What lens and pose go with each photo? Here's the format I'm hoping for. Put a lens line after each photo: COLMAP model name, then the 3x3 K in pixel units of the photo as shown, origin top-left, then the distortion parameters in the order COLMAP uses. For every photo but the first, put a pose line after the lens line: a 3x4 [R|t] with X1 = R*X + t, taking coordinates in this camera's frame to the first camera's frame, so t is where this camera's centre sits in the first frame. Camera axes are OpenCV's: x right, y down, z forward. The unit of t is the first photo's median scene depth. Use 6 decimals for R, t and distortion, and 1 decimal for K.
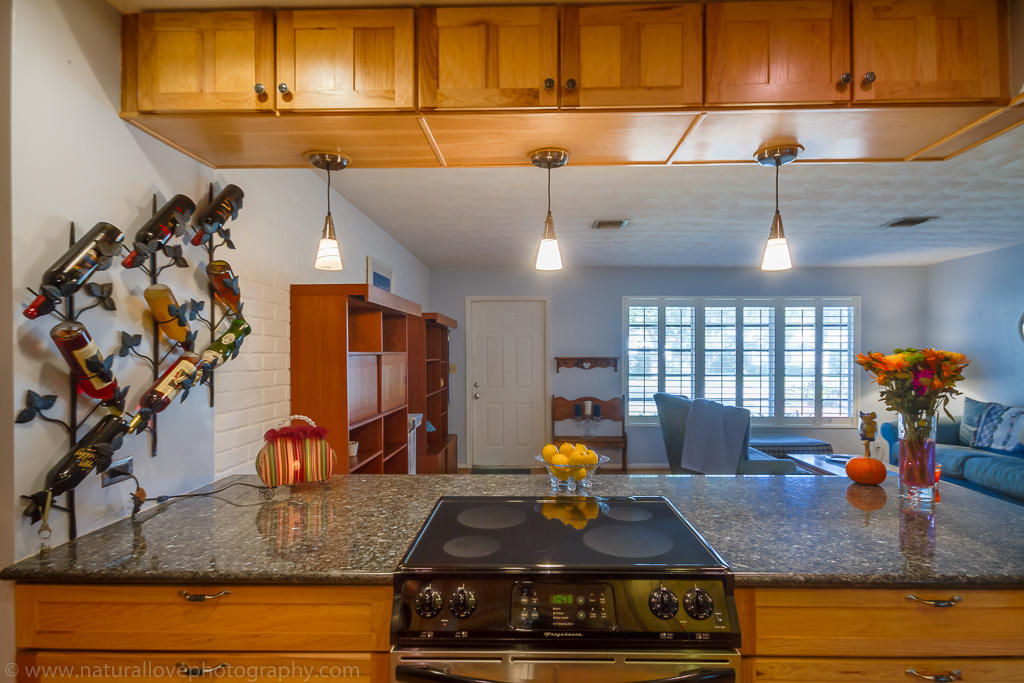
lens RADIAL K [[518.8, 0, 532.9], [0, 518.8, 348.0], [0, 0, 1]] dist [0.003017, 0.000332]
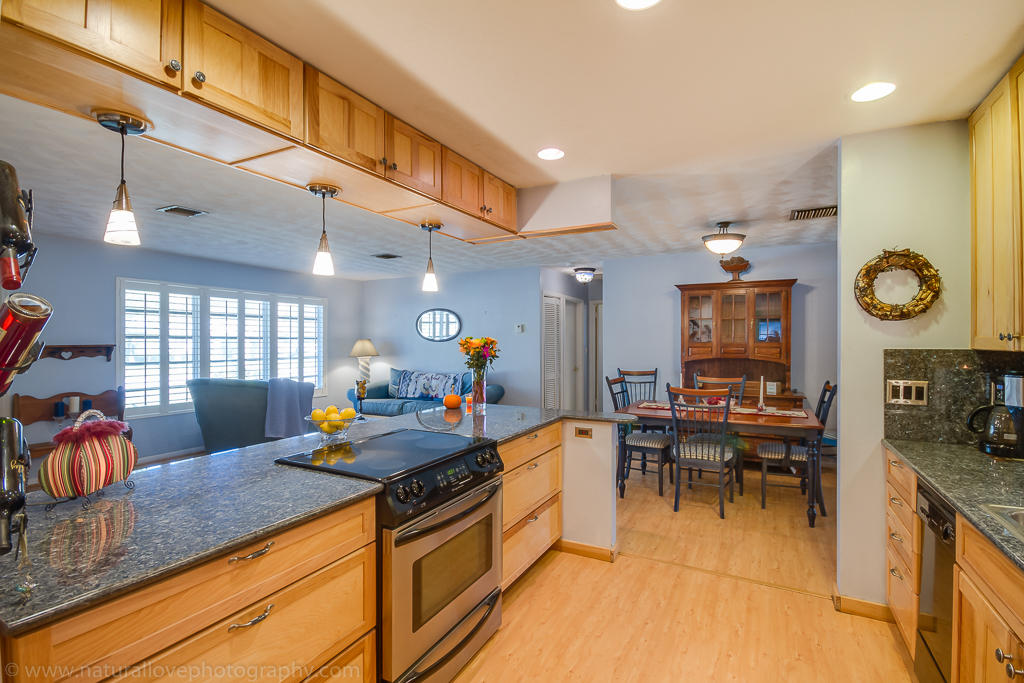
lens RADIAL K [[494.1, 0, 513.7], [0, 494.1, 342.4], [0, 0, 1]] dist [0.005228, 0.000908]
pose [[0.434346, -0.004356, 0.900736, -0.308508], [-0.007956, 0.999931, 0.008672, 0.000936], [-0.900711, -0.010933, 0.434281, 0.007698]]
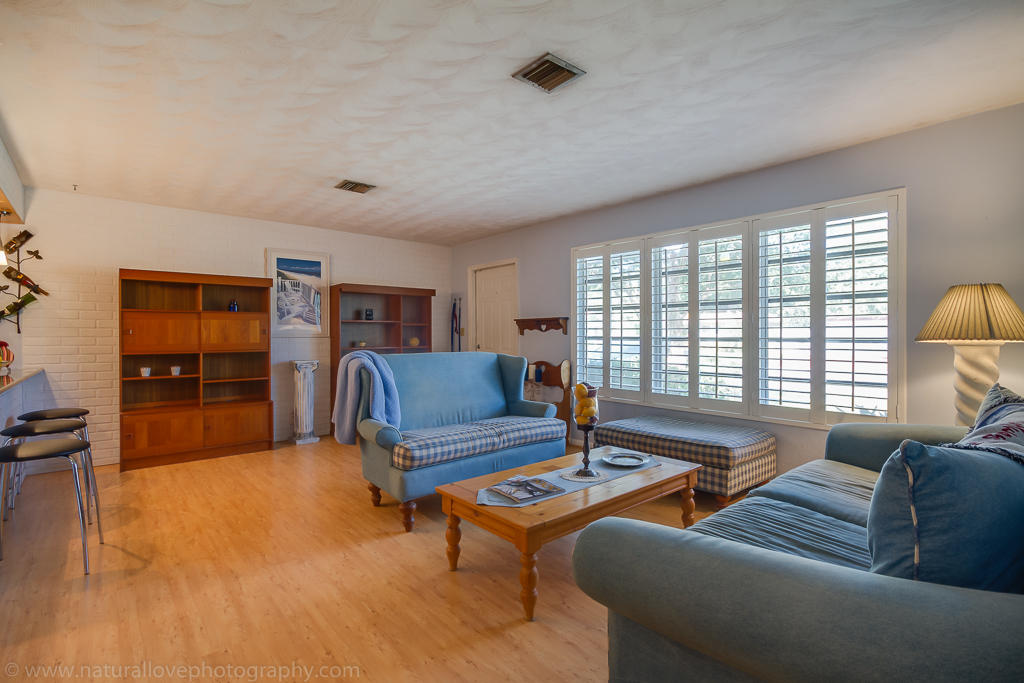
lens RADIAL K [[494.1, 0, 510.4], [0, 494.1, 337.3], [0, 0, 1]] dist [0.005228, 0.000908]
pose [[0.666618, 0.003162, -0.745393, 0.742838], [0.010102, 0.999861, 0.013277, 0.039653], [0.745331, -0.016381, 0.666493, 0.370432]]
